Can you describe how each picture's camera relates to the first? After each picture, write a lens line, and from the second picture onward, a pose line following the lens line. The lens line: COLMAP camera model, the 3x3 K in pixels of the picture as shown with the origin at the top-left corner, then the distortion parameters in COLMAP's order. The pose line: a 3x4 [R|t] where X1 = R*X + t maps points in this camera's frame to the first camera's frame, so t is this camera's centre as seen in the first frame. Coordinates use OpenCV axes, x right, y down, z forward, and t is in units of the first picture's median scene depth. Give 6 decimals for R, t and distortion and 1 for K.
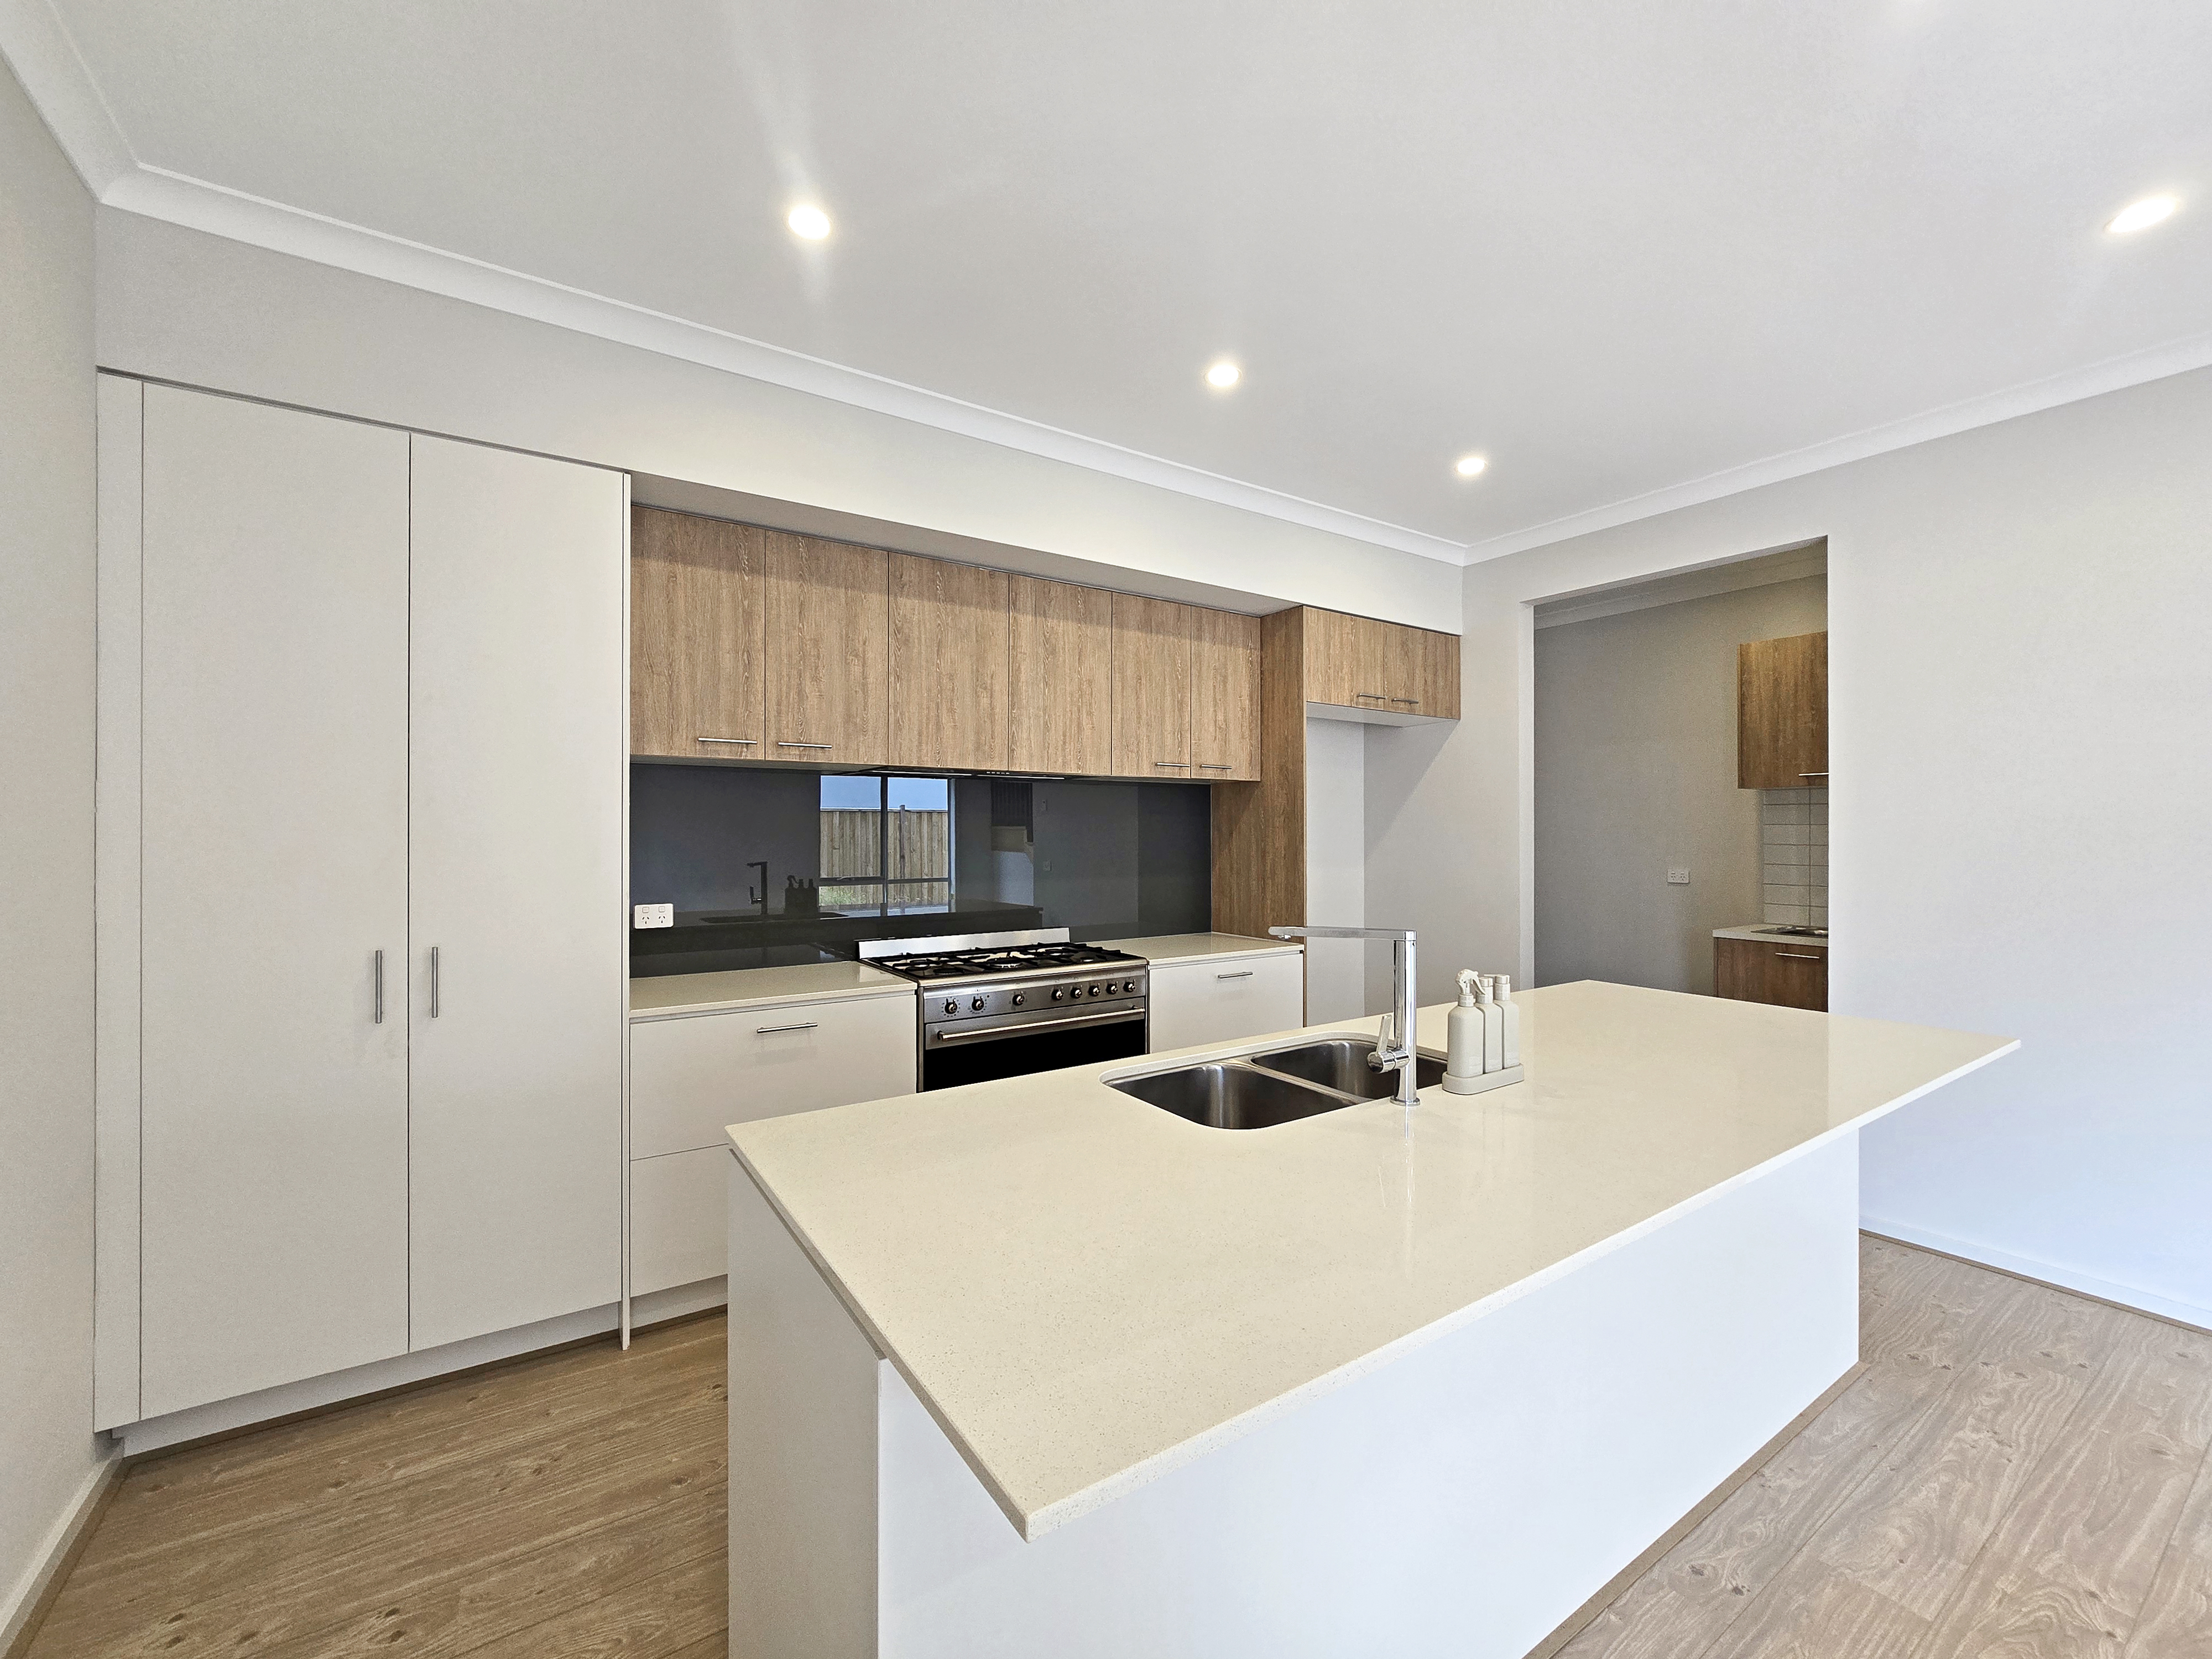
lens RADIAL K [[884.1, 0, 1126.5], [0, 884.1, 841.4], [0, 0, 1]] dist [0.004135, -0.000037]
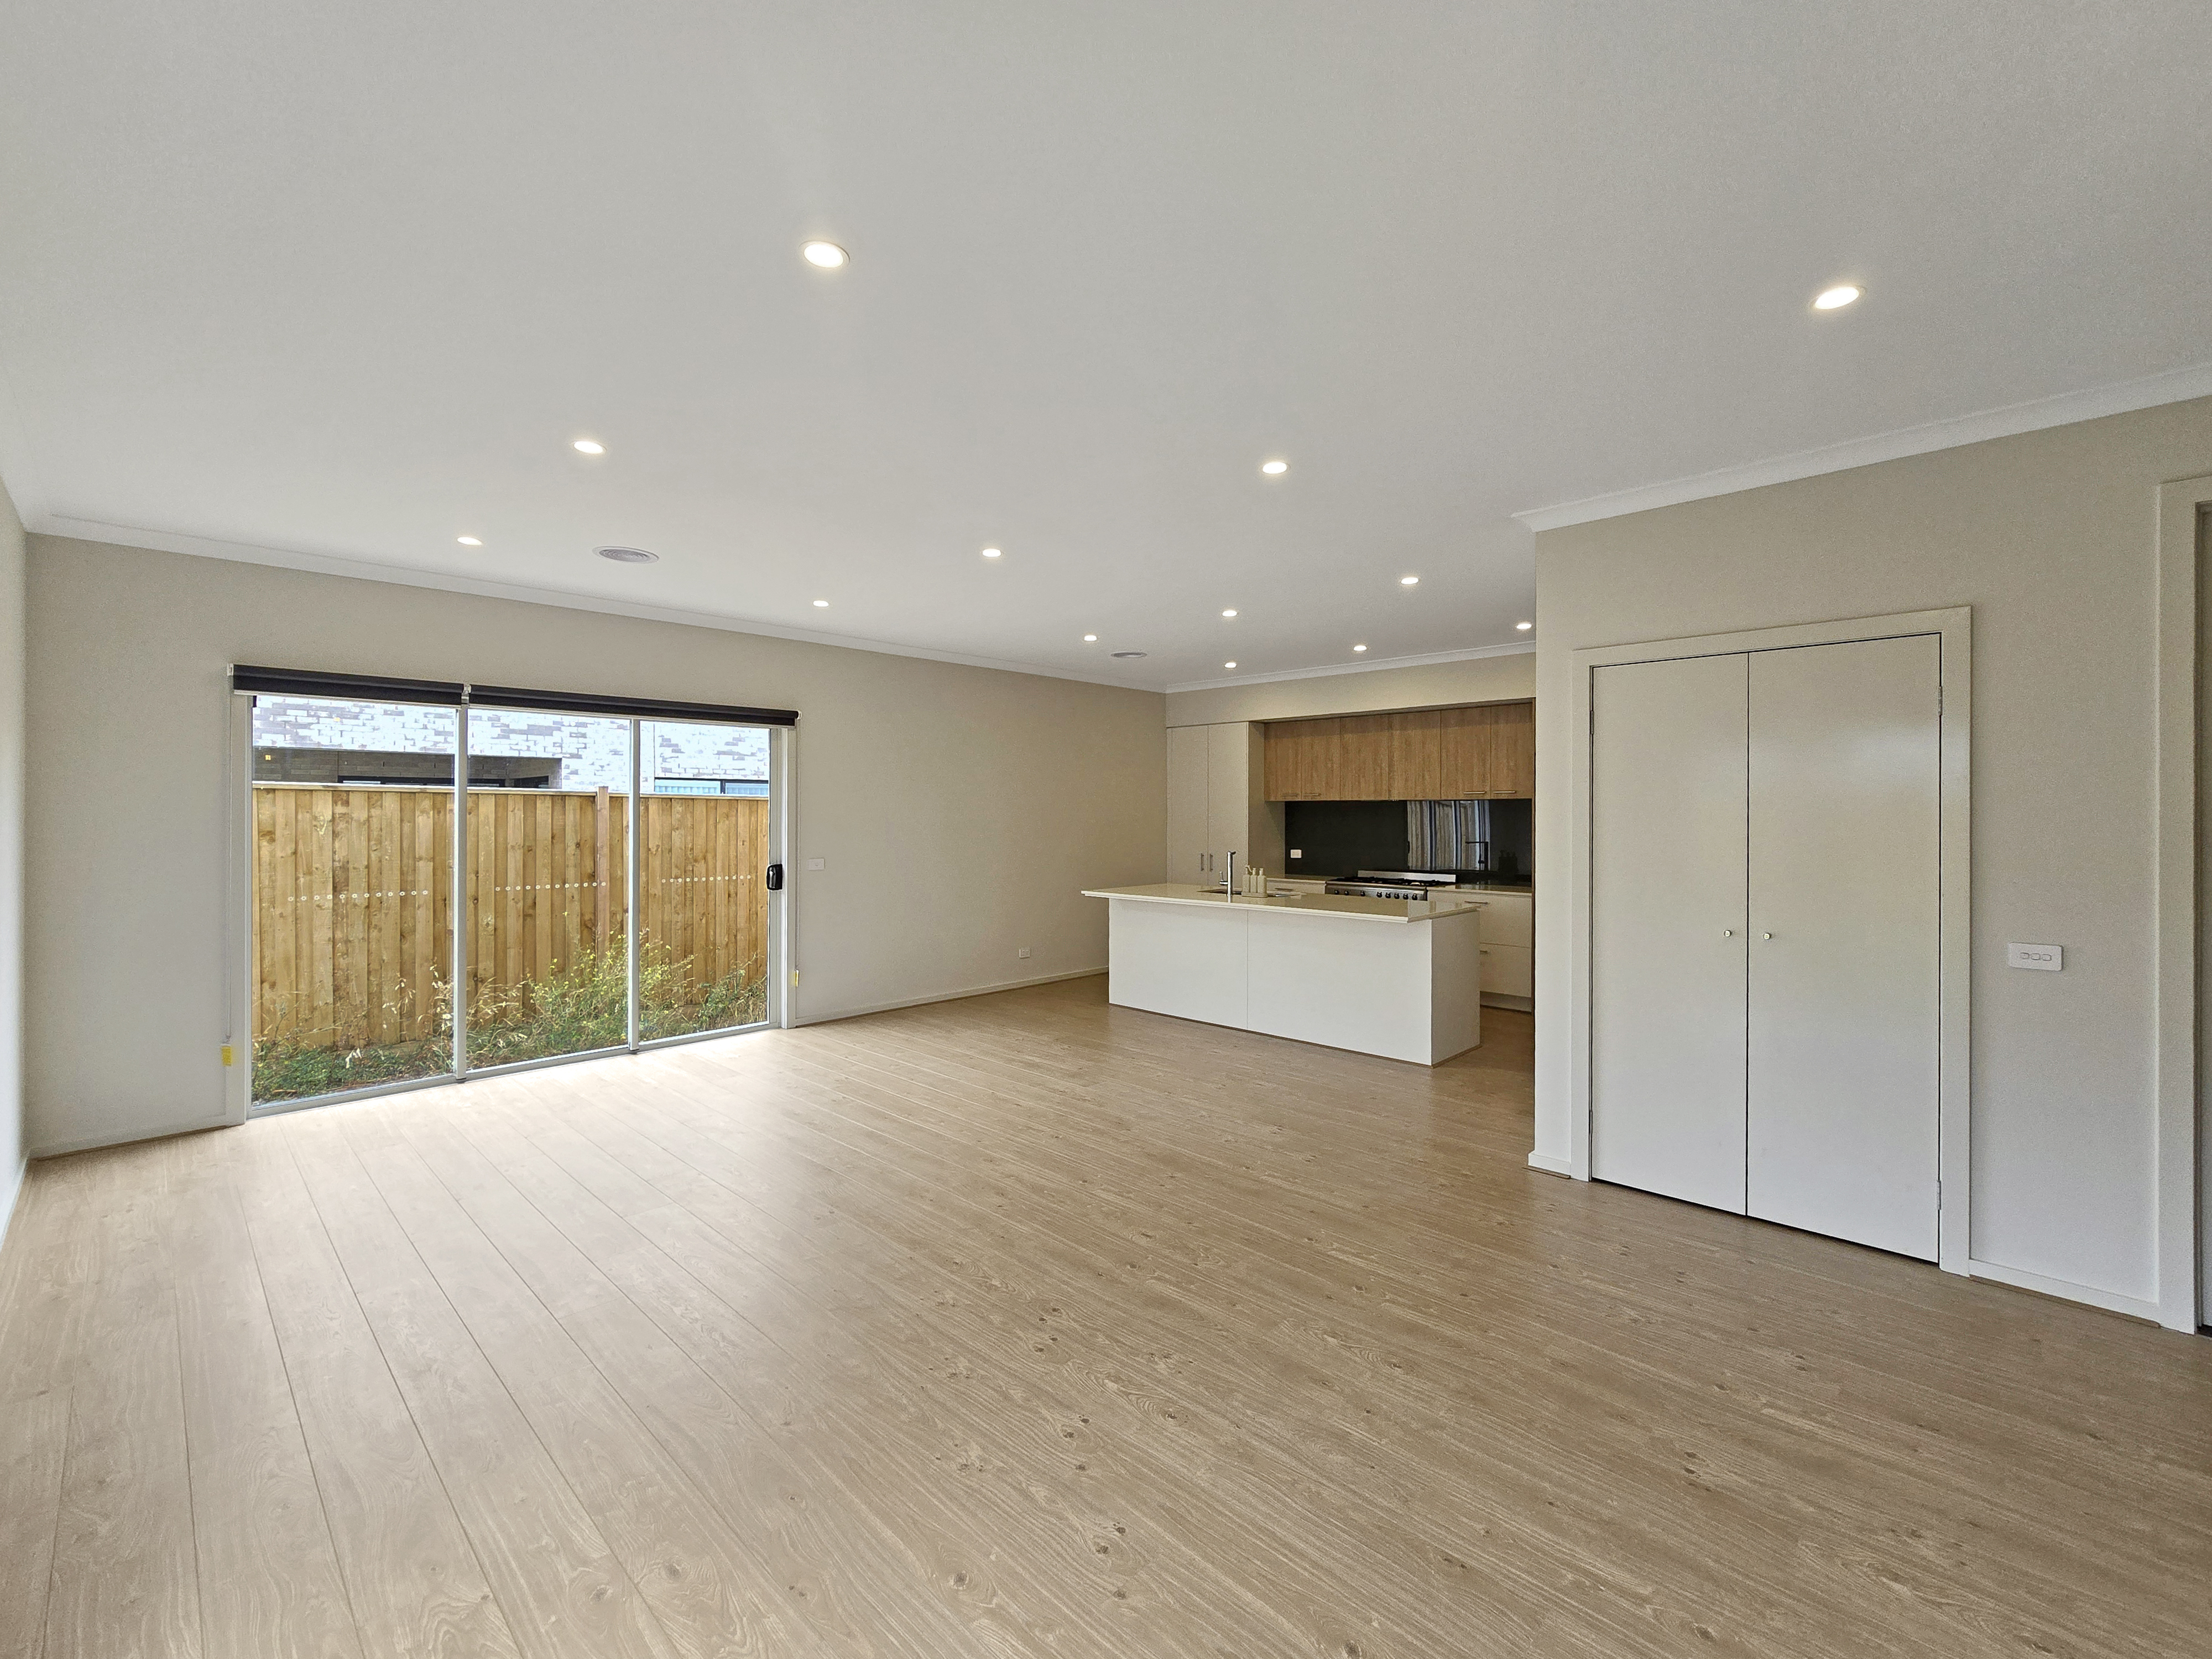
lens RADIAL K [[884.1, 0, 1089.3], [0, 884.1, 822.8], [0, 0, 1]] dist [0.004135, -0.000037]
pose [[0.232697, 0.010694, -0.972491, 2.030496], [-0.010564, 0.999908, 0.008468, -0.032151], [0.972492, 0.008303, 0.232788, -0.315084]]
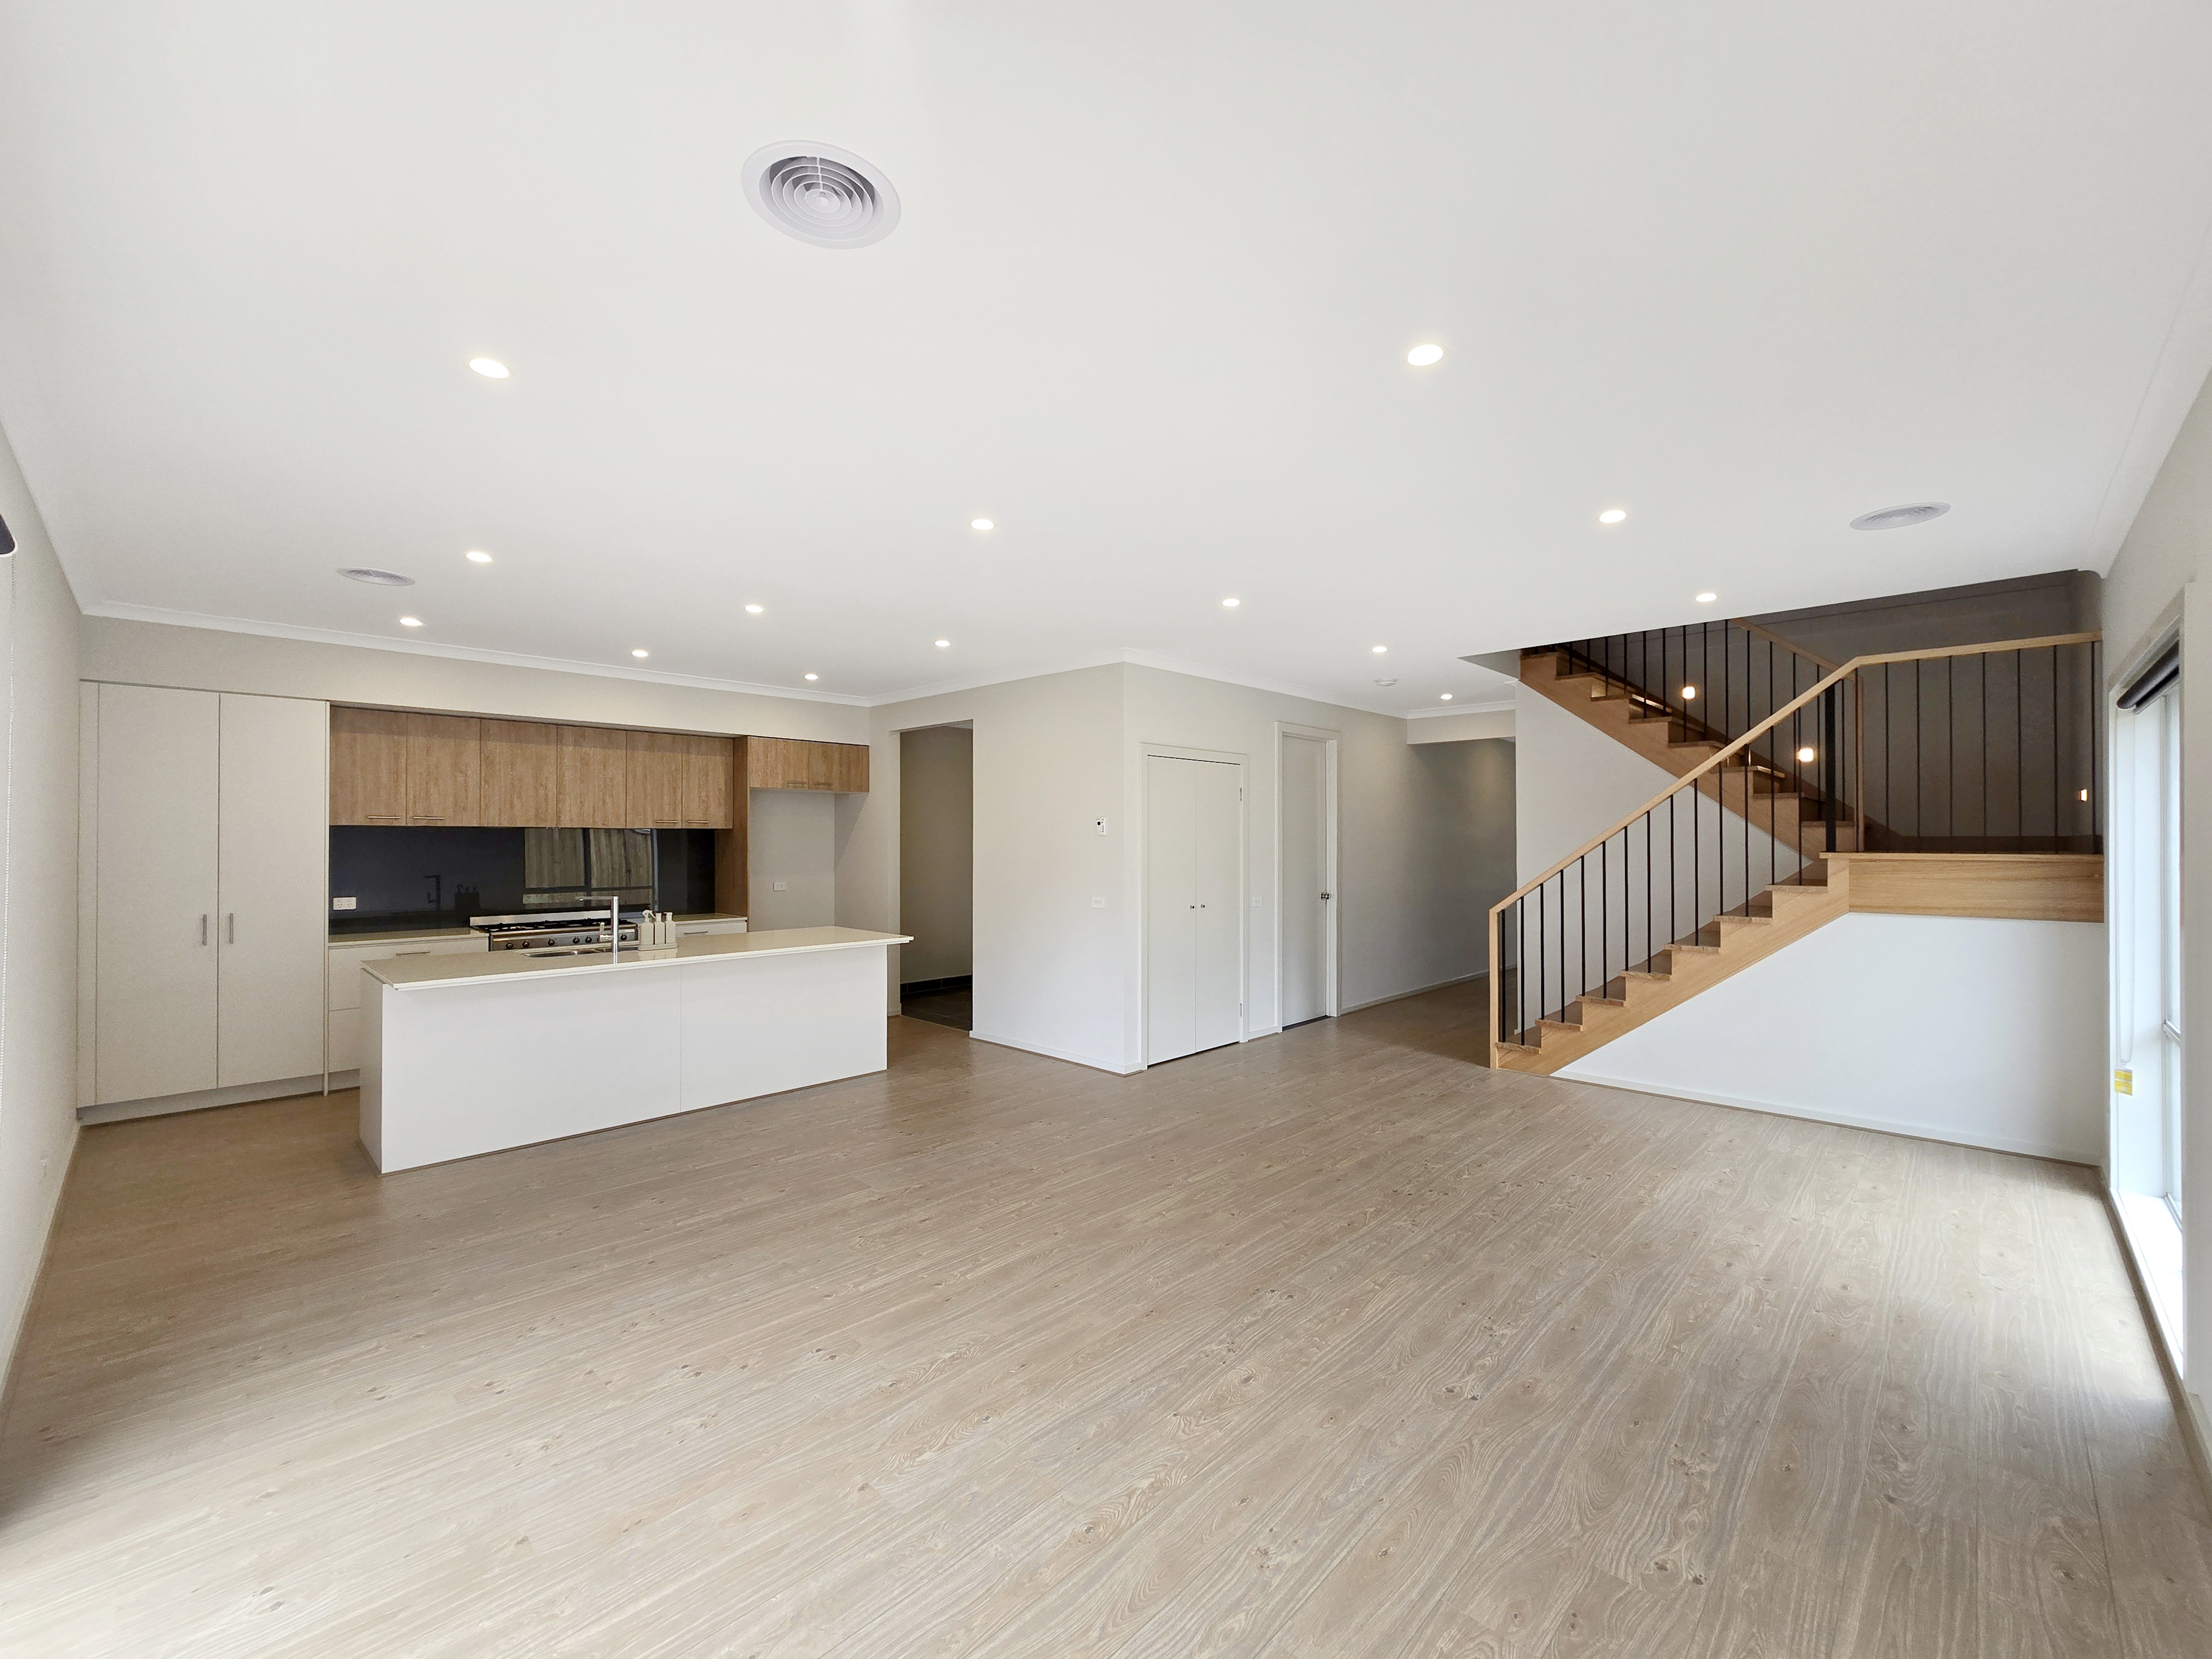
lens RADIAL K [[884.1, 0, 1105.9], [0, 884.1, 843.0], [0, 0, 1]] dist [0.004135, -0.000037]
pose [[0.980568, -0.000503, 0.196177, 0.695151], [0.001834, 0.999977, -0.006601, -0.031953], [-0.196169, 0.006833, 0.980546, -1.188899]]
